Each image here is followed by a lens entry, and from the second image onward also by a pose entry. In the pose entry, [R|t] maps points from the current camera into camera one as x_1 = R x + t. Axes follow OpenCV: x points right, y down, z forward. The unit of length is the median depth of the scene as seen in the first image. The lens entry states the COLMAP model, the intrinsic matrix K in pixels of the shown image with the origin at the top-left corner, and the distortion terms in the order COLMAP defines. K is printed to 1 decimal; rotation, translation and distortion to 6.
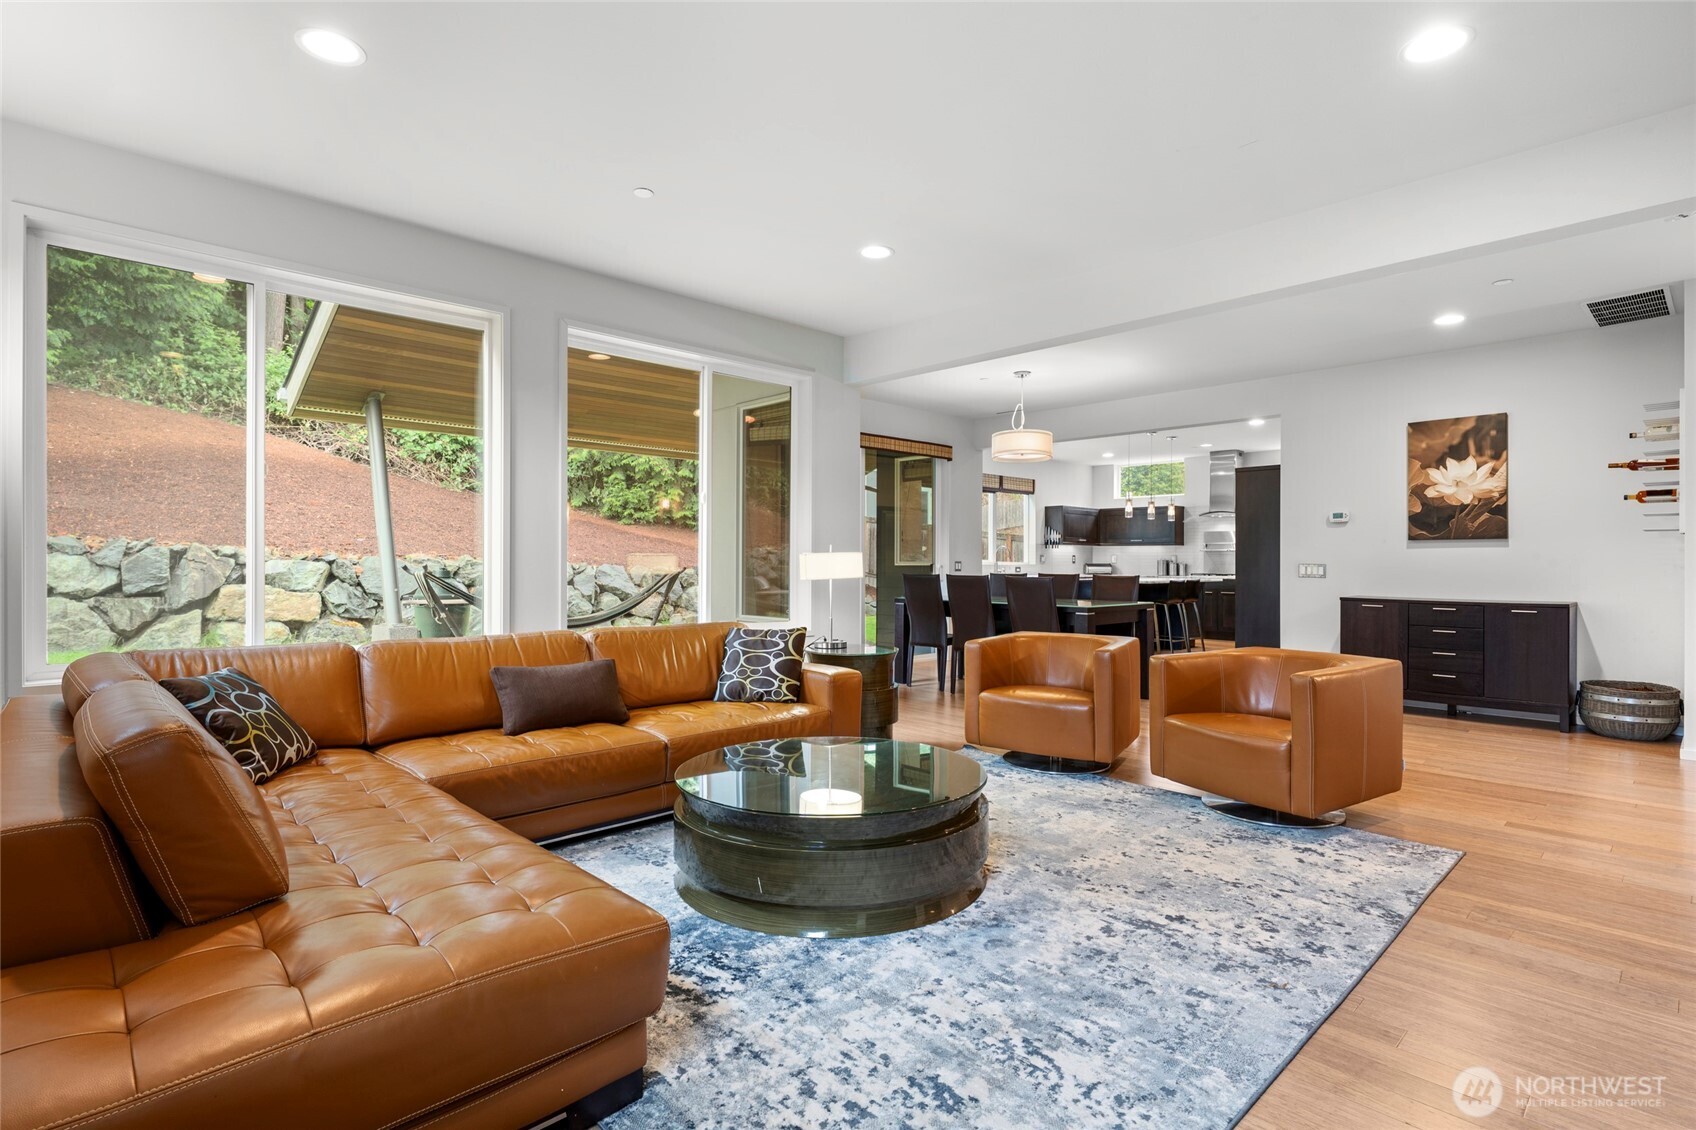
lens RADIAL K [[839.4, 0, 848.0], [0, 839.4, 565.0], [0, 0, 1]] dist [-0.001082, -0.000051]
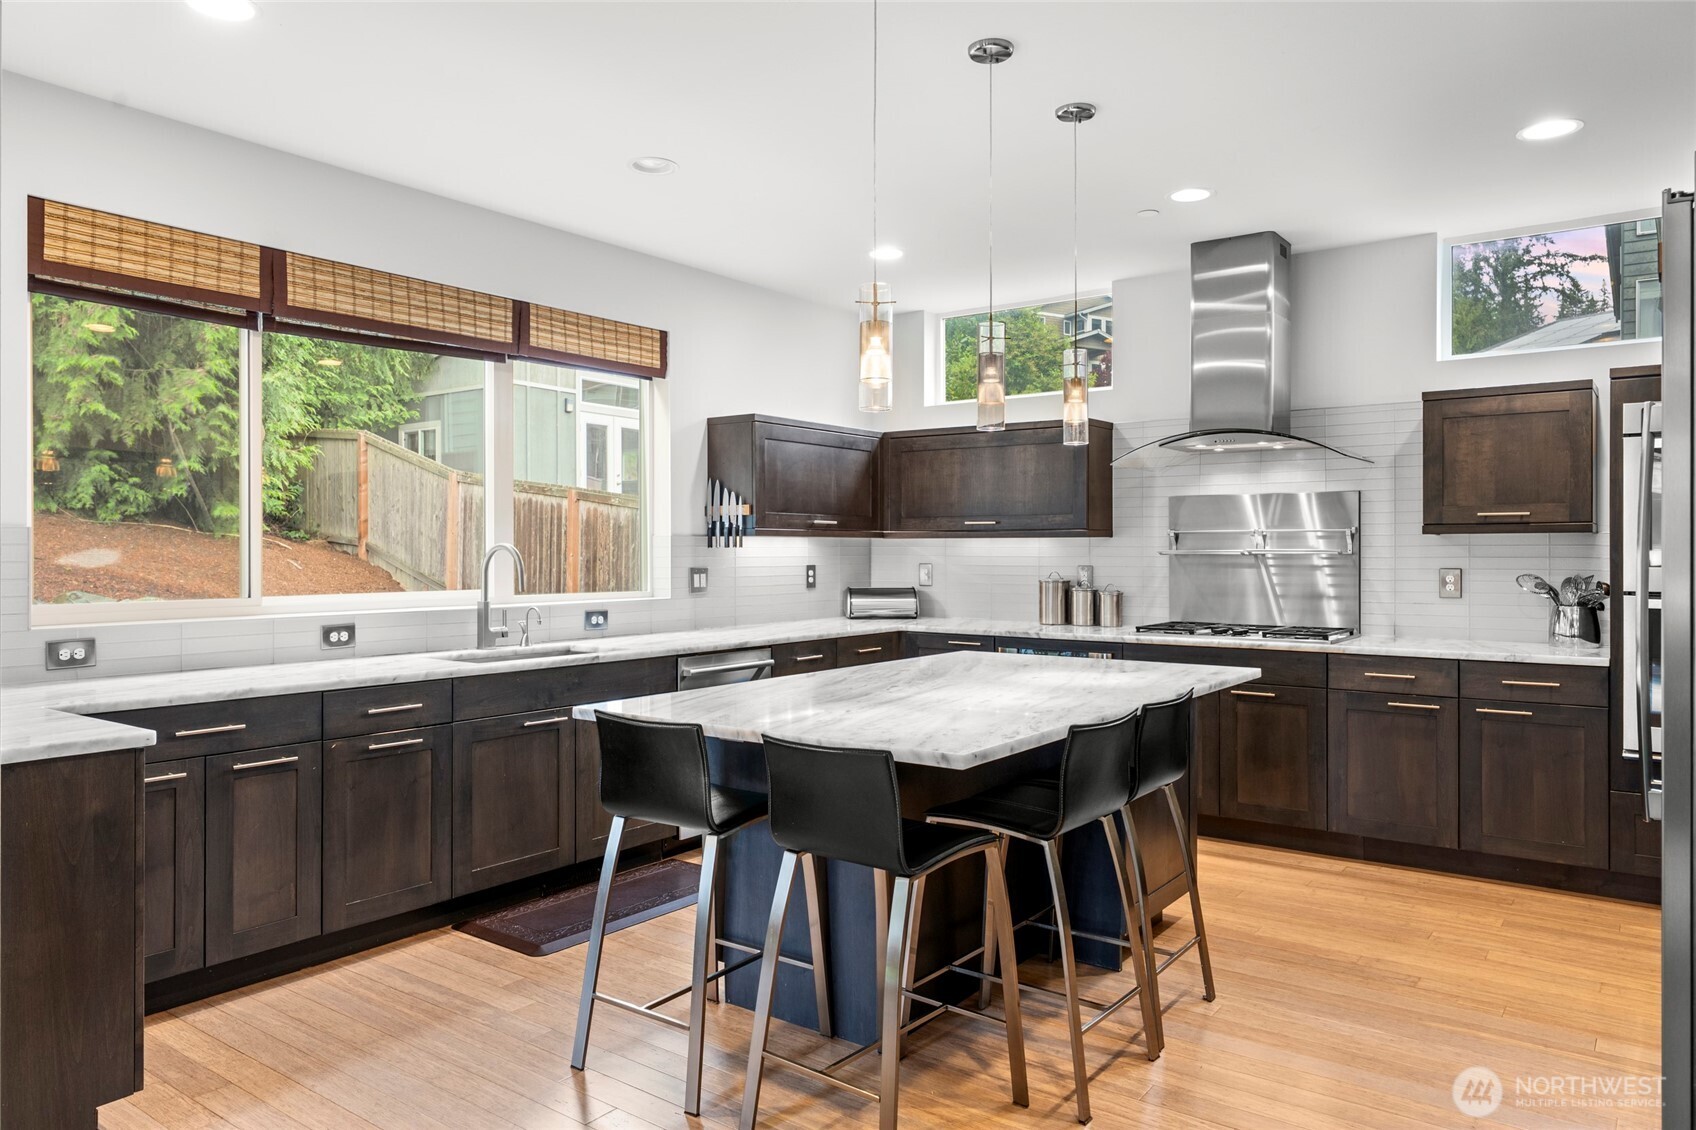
lens RADIAL K [[1132.0, 0, 848.0], [0, 1132.0, 565.0], [0, 0, 1]] dist [-0.027295, -0.000591]
pose [[0.985841, -0.004905, 0.167608, 0.215329], [0.003369, 0.999950, 0.009447, -0.017097], [-0.167646, -0.008748, 0.985808, 0.560457]]
